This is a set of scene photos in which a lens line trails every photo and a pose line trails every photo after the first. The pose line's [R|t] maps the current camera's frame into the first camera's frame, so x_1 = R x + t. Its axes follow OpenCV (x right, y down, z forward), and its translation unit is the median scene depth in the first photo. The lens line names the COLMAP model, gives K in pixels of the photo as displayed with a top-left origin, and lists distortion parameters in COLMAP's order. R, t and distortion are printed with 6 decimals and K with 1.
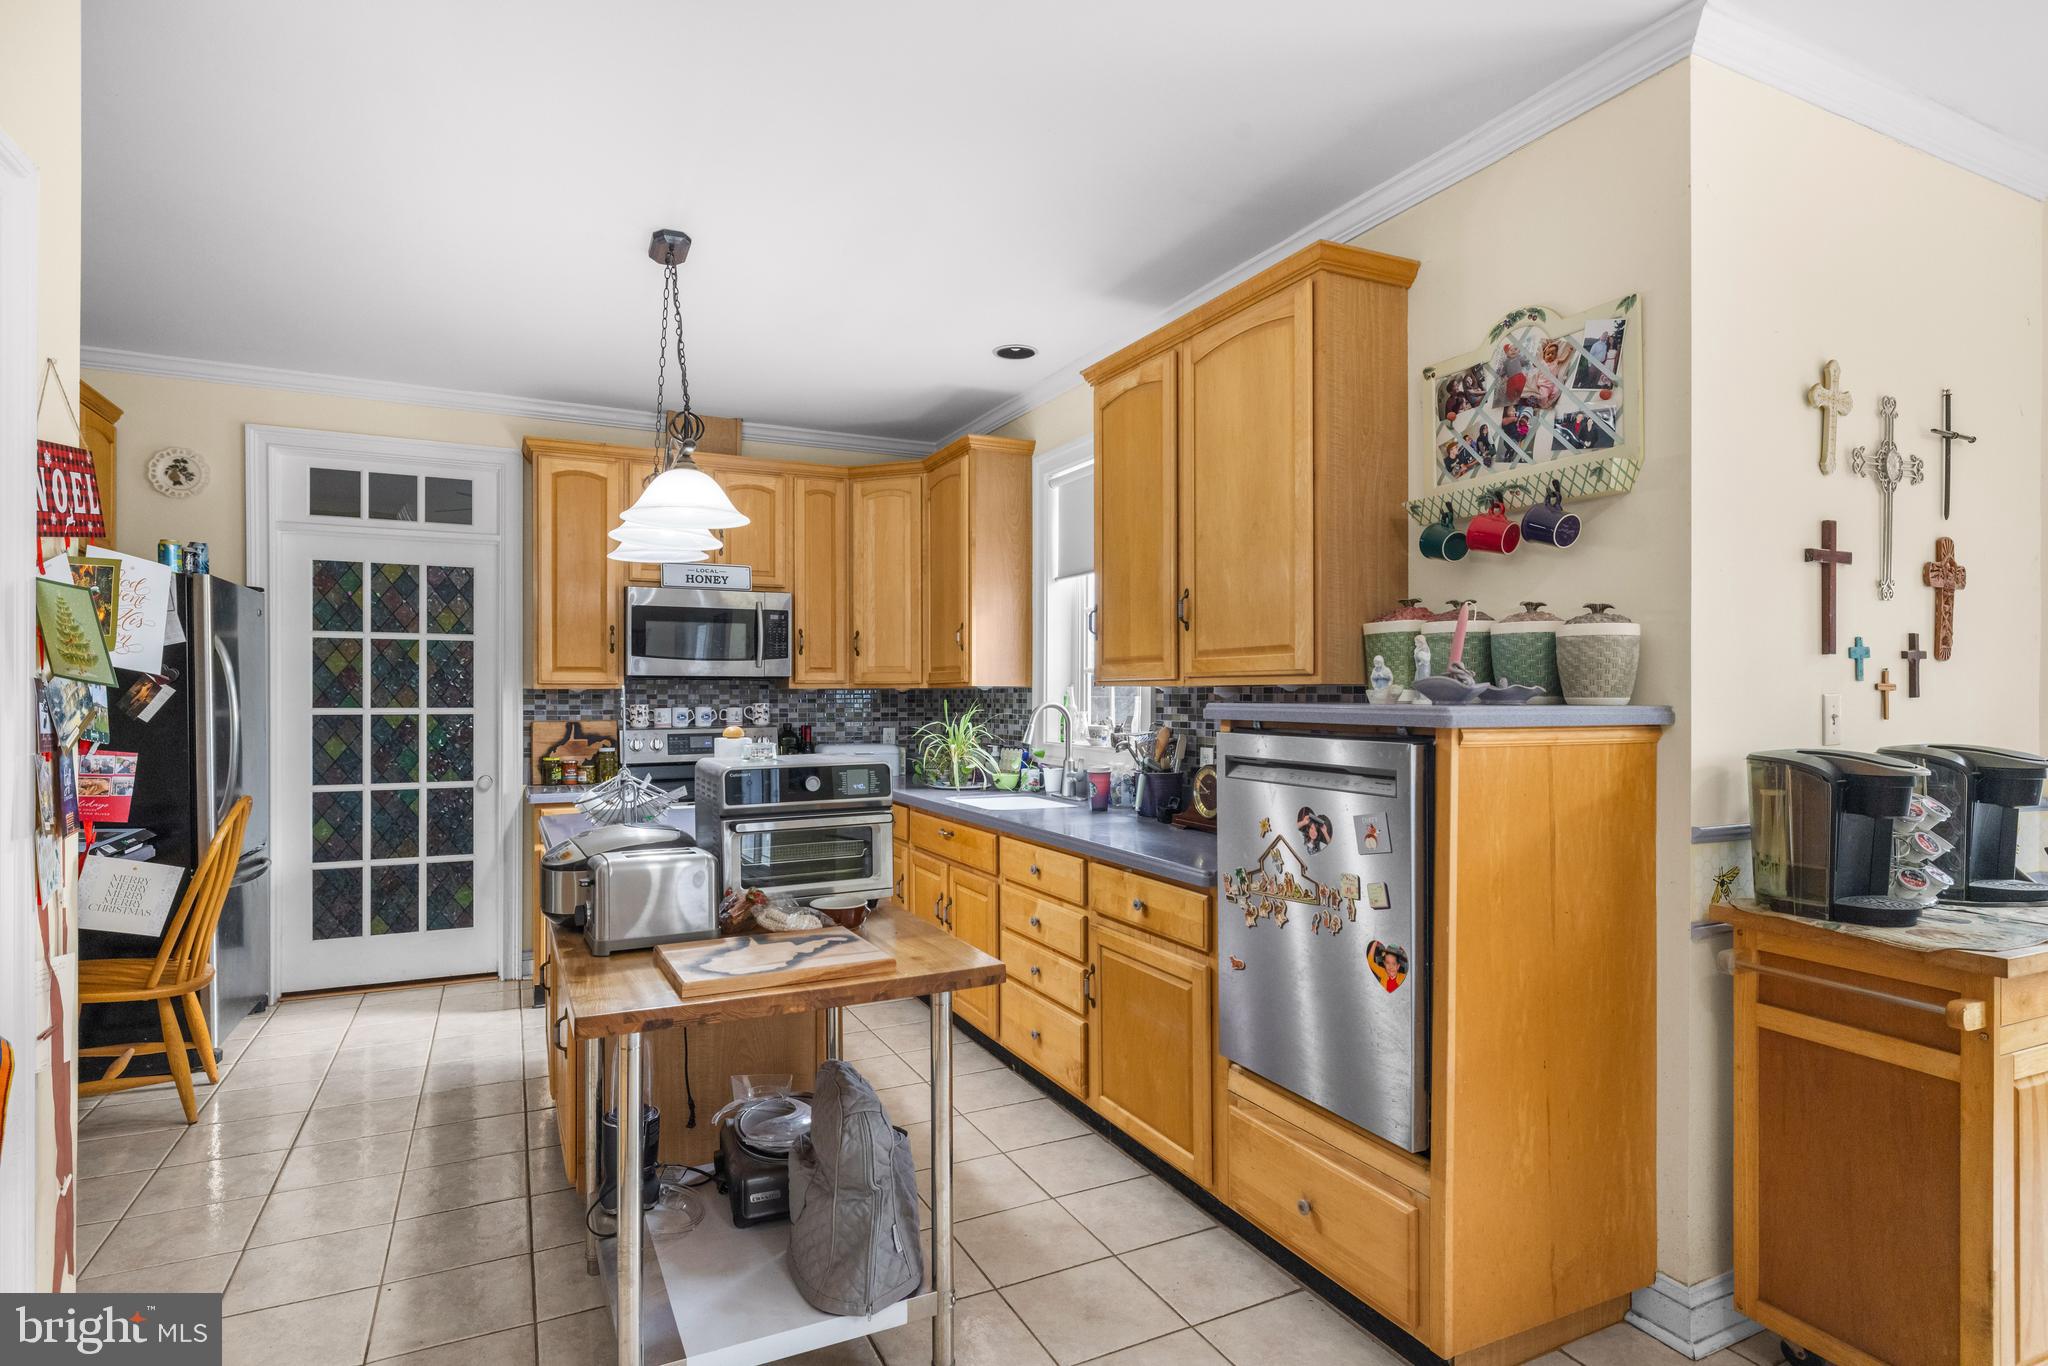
lens RADIAL K [[1012.7, 0, 1020.6], [0, 1012.7, 700.4], [0, 0, 1]] dist [-0.003506, -0.000252]
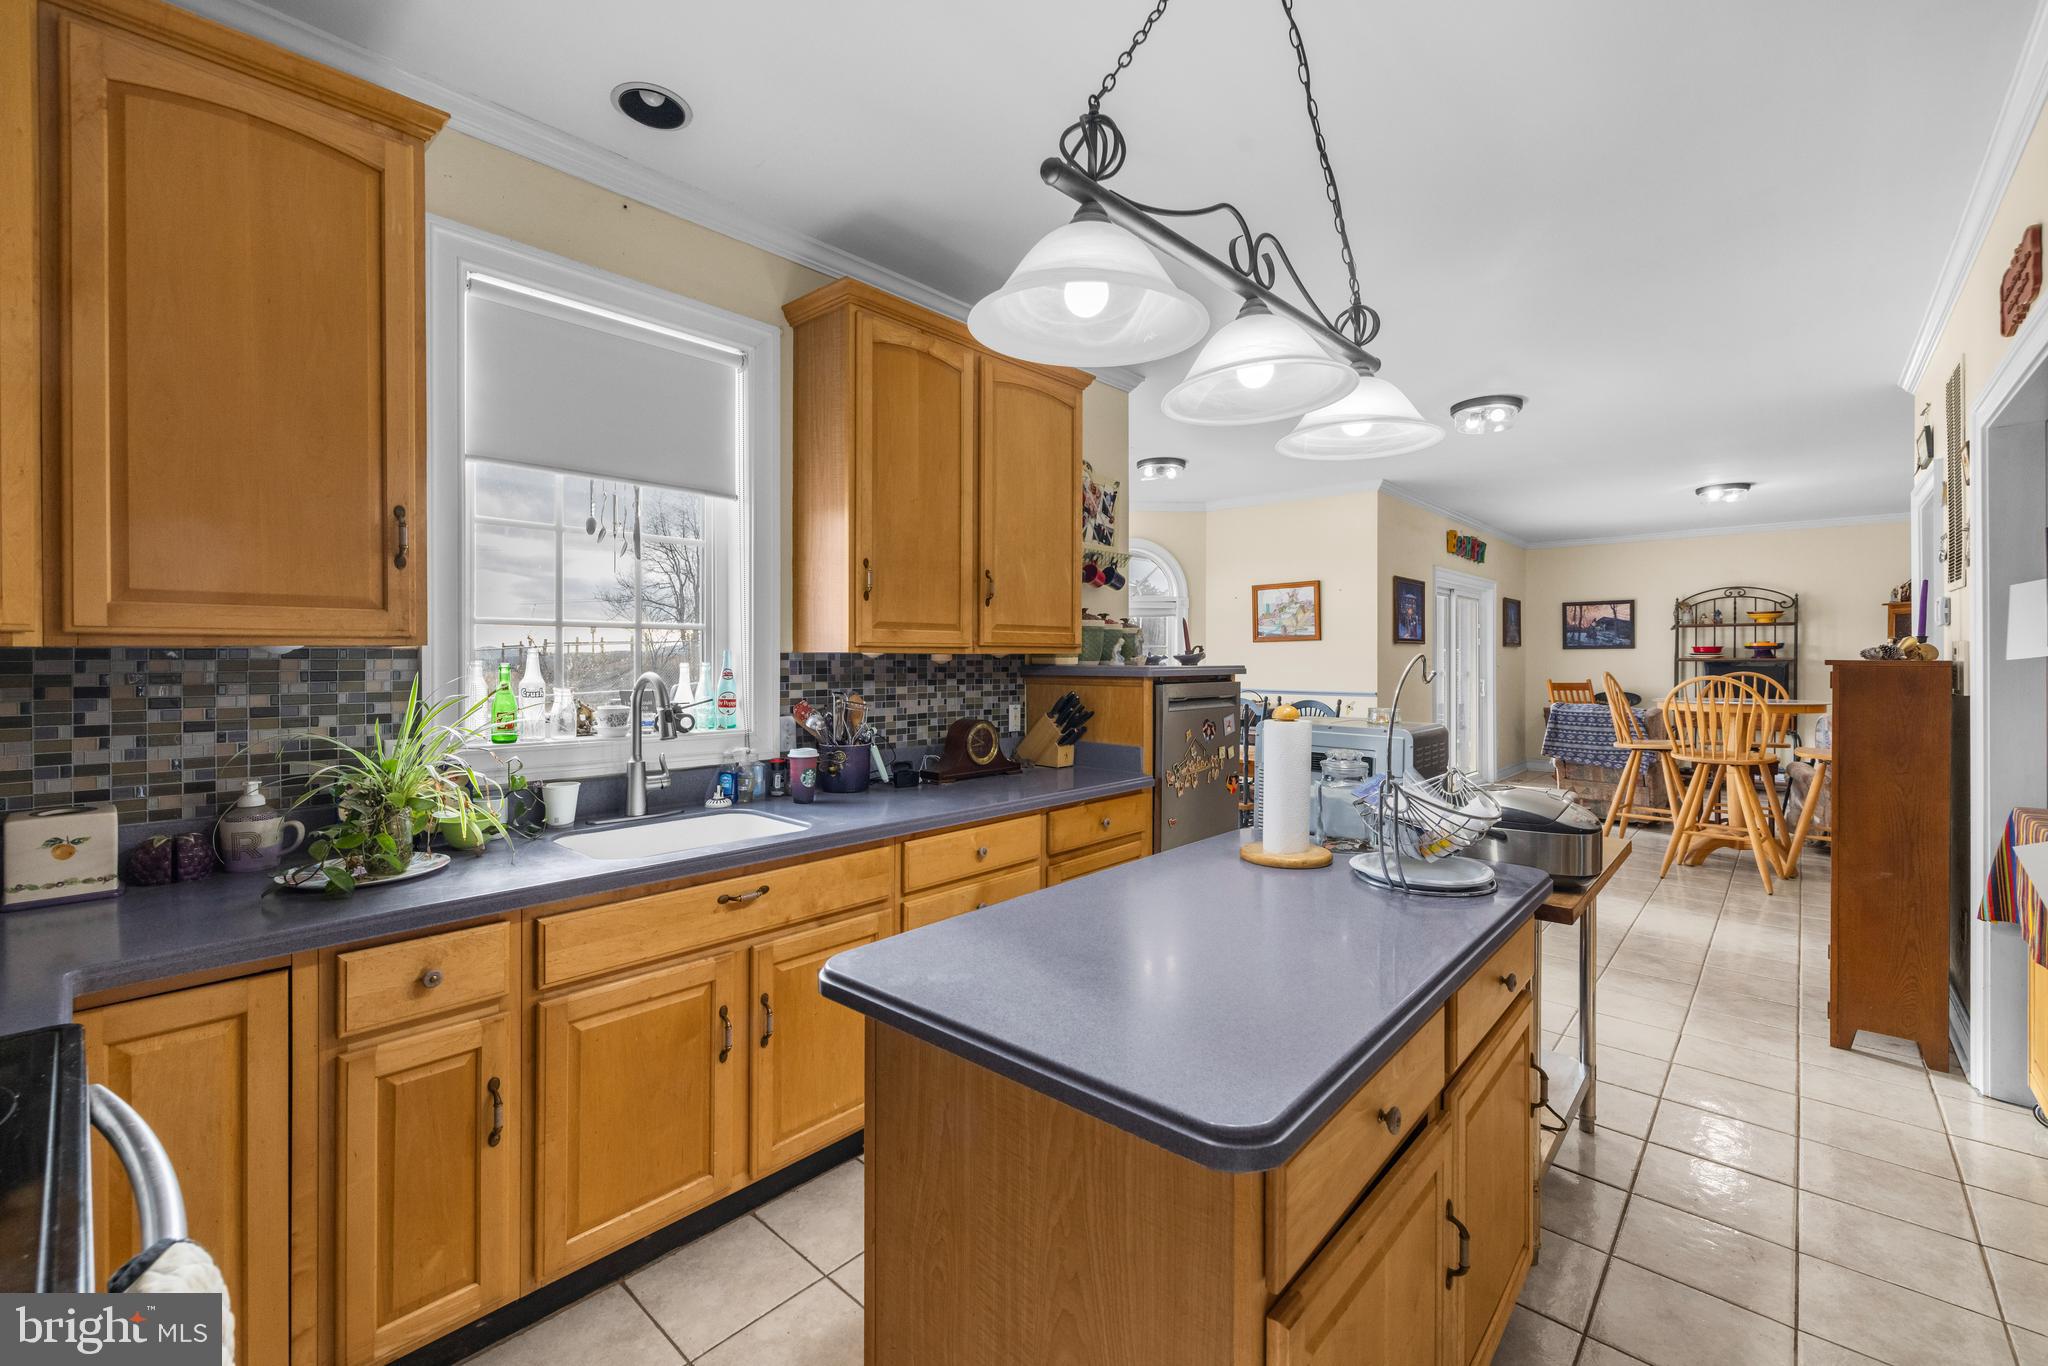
lens RADIAL K [[878.8, 0, 994.2], [0, 878.8, 657.5], [0, 0, 1]] dist [-0.002317, 0.003137]
pose [[-0.343902, 0.000034, 0.939005, -1.000944], [0.006686, 0.999975, 0.002413, -0.014896], [-0.938982, 0.007108, -0.343894, 1.705526]]
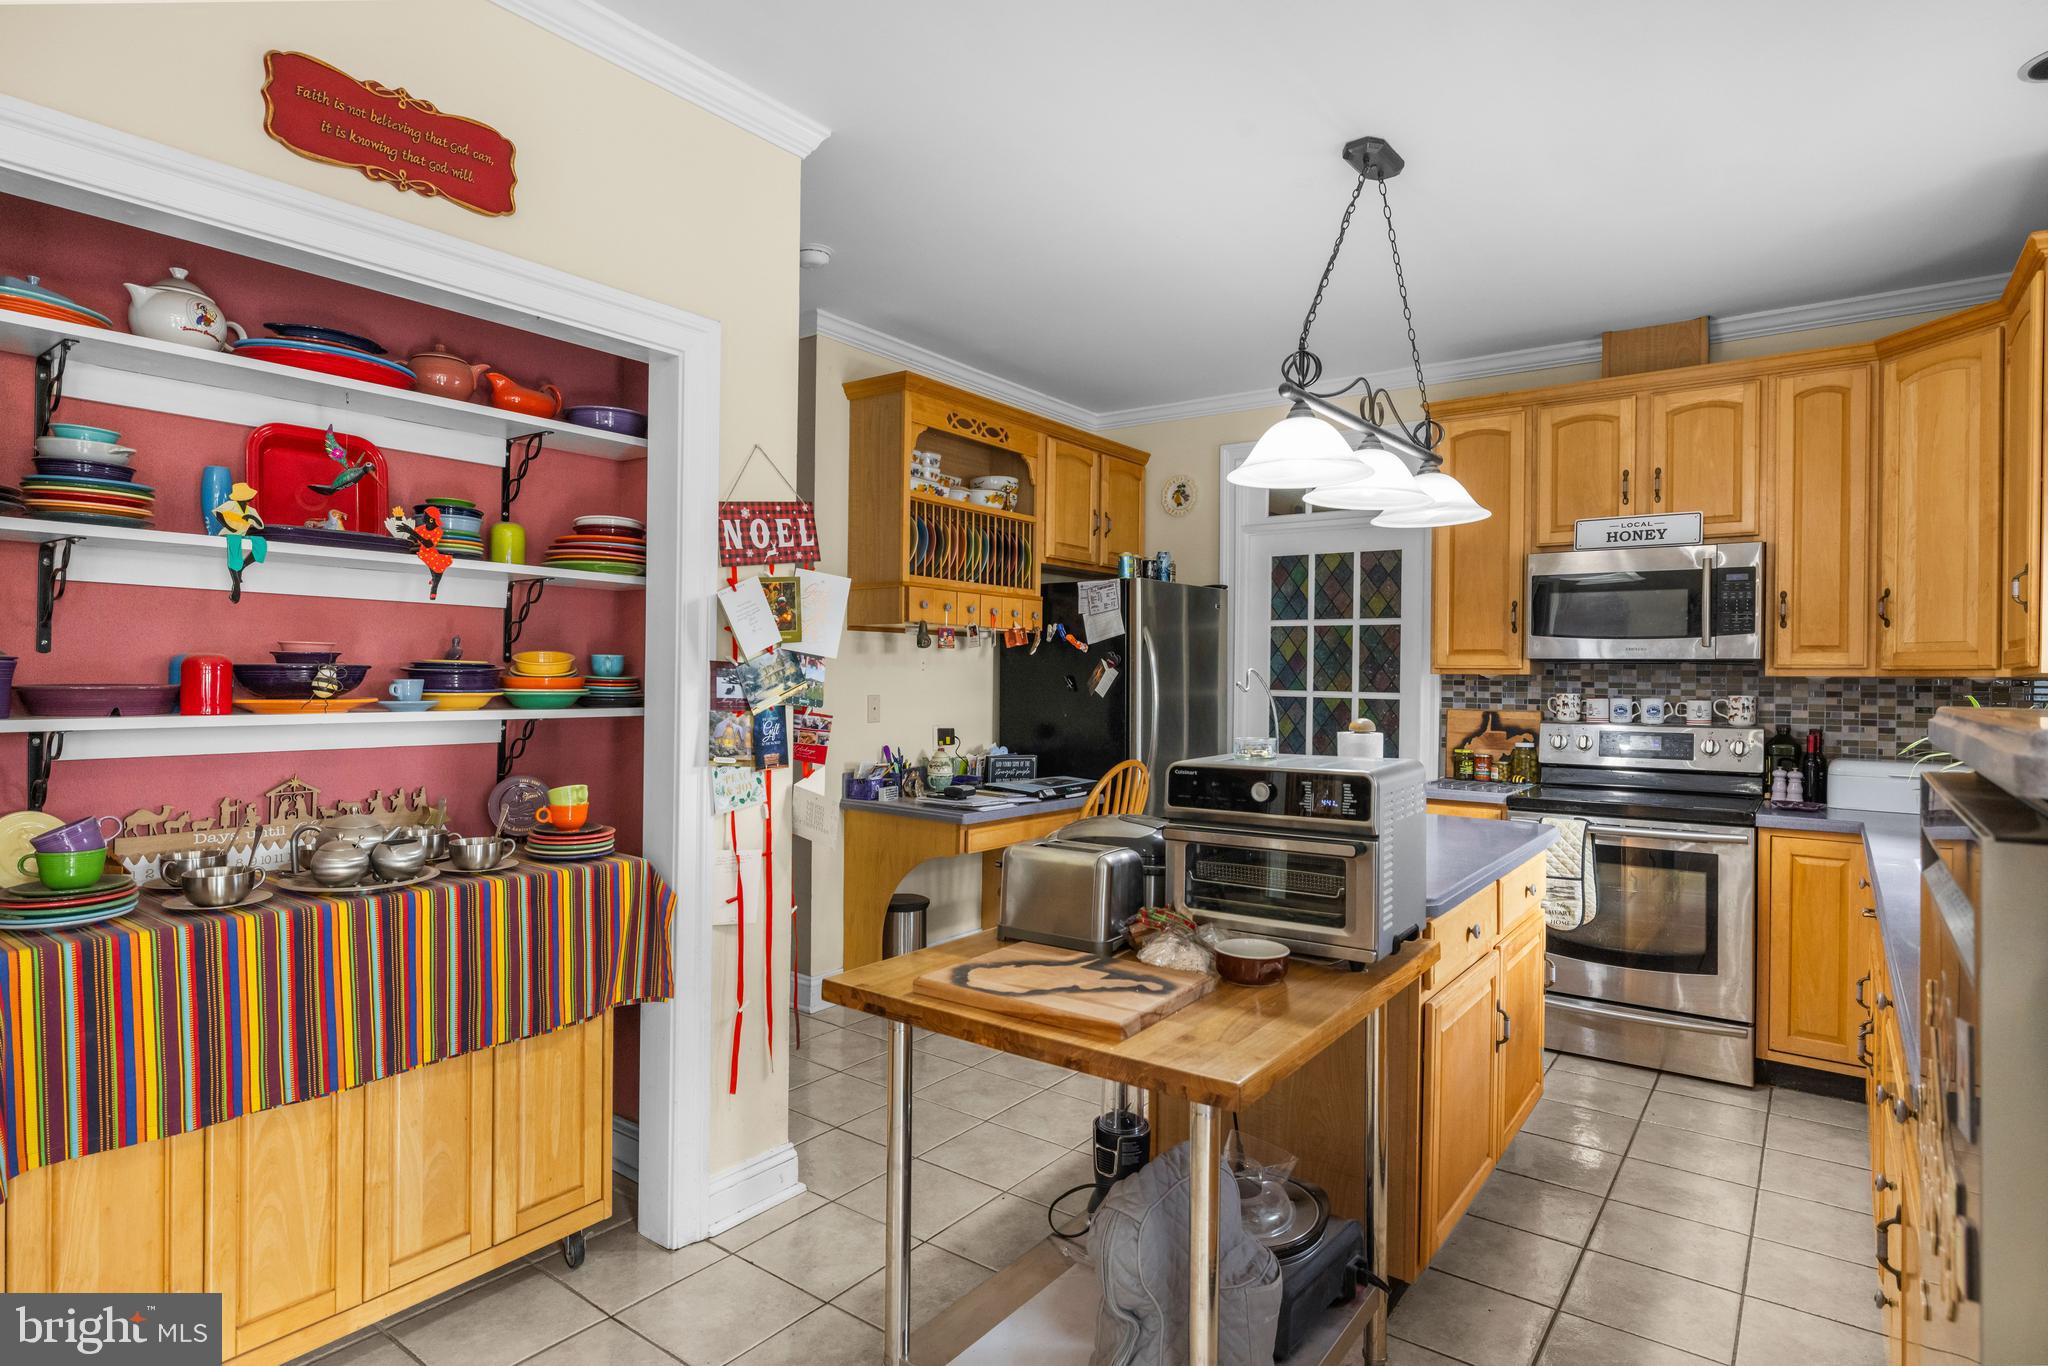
lens RADIAL K [[1073.5, 0, 1044.1], [0, 1073.5, 679.0], [0, 0, 1]] dist [-0.003312, -0.000358]
pose [[0.477514, 0.009031, -0.878578, 0.422446], [-0.016850, 0.999857, 0.001119, -0.003599], [0.878462, 0.014270, 0.477598, 0.425943]]
